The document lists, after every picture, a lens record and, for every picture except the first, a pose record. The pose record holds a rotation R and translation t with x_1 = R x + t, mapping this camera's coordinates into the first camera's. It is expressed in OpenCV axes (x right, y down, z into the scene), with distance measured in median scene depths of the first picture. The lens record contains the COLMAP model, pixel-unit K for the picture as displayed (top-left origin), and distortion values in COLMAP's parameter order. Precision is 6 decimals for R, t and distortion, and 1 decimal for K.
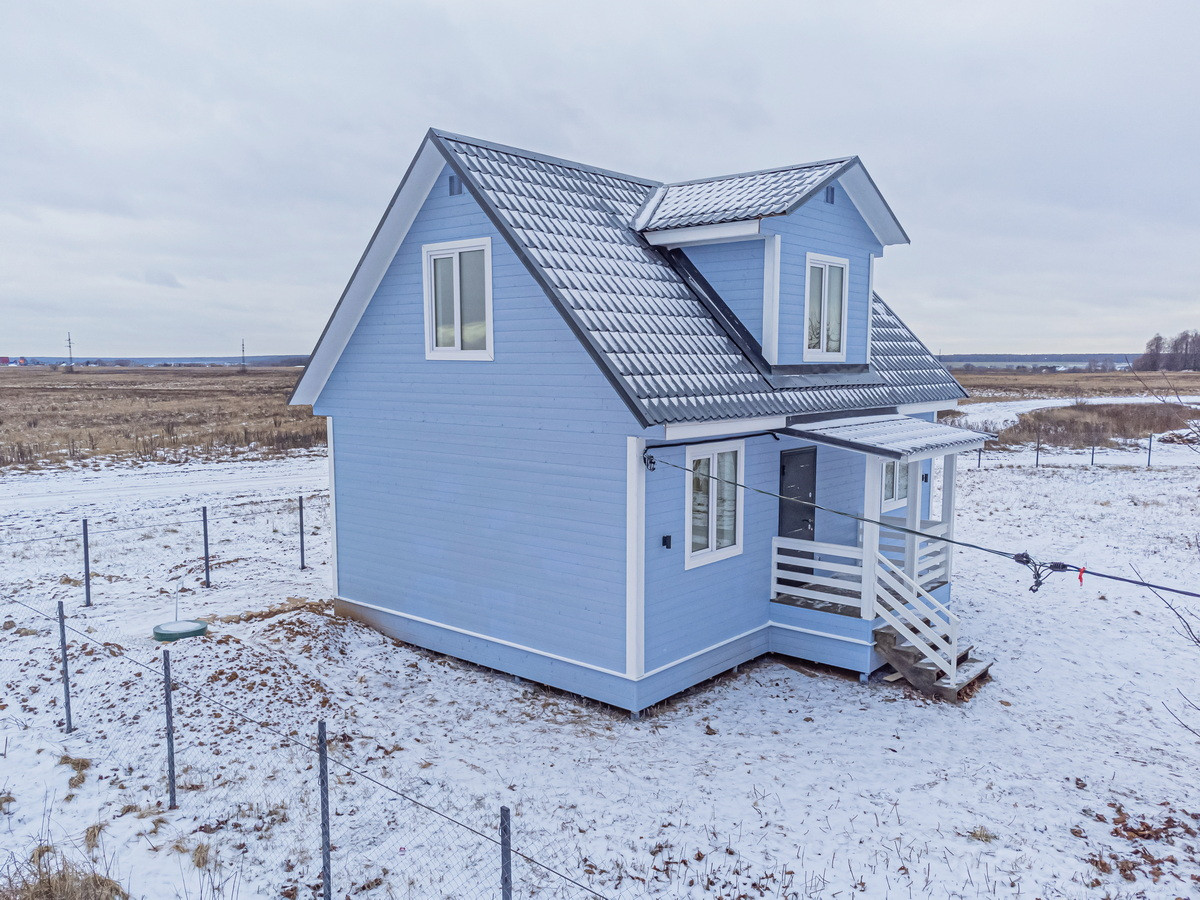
lens RADIAL K [[938.8, 0, 548.4], [0, 938.8, 451.4], [0, 0, 1]] dist [0.007829, 0.006316]
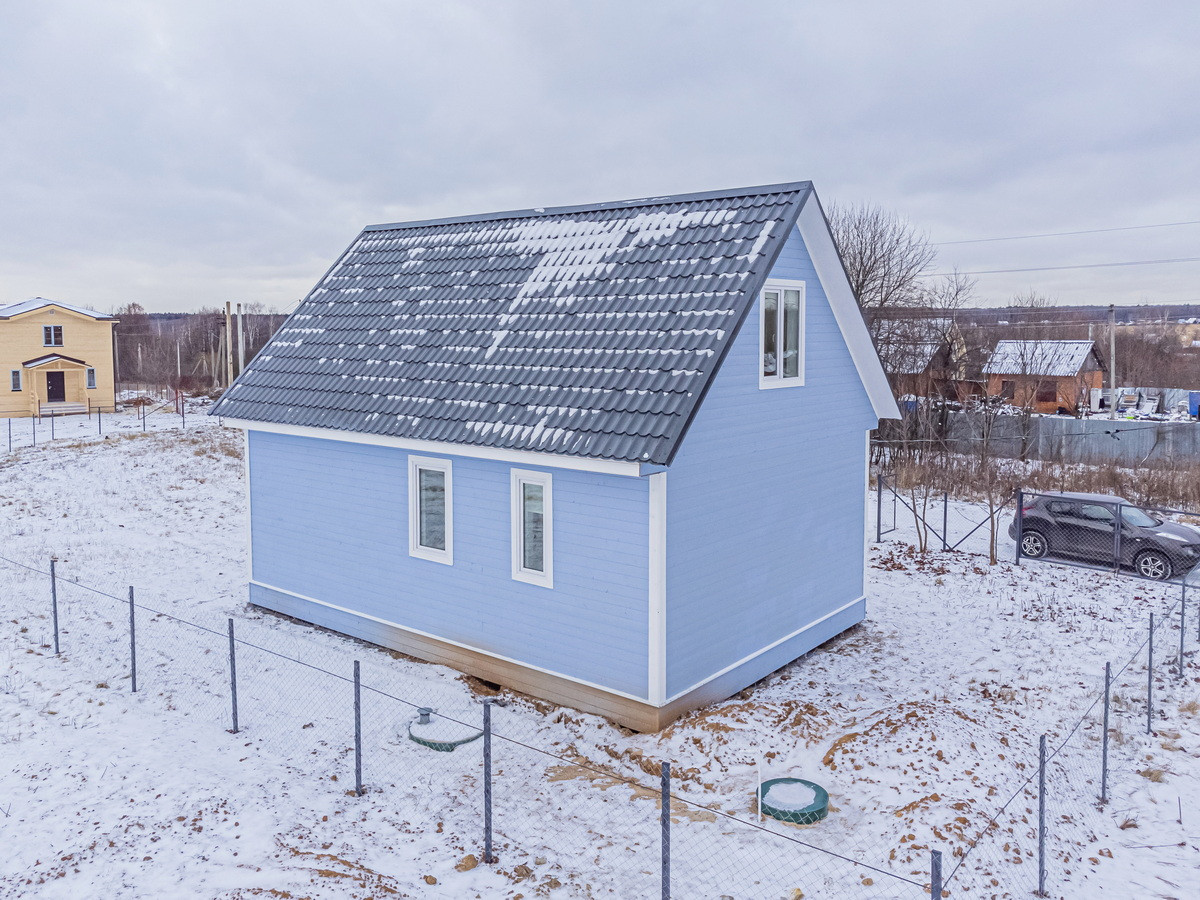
lens RADIAL K [[938.8, 0, 548.4], [0, 938.8, 451.4], [0, 0, 1]] dist [0.007829, 0.006316]
pose [[-0.049309, -0.089202, 0.994792, -1.199894], [0.110428, 0.989411, 0.094193, -0.162715], [-0.992660, 0.114497, -0.038936, 1.366913]]
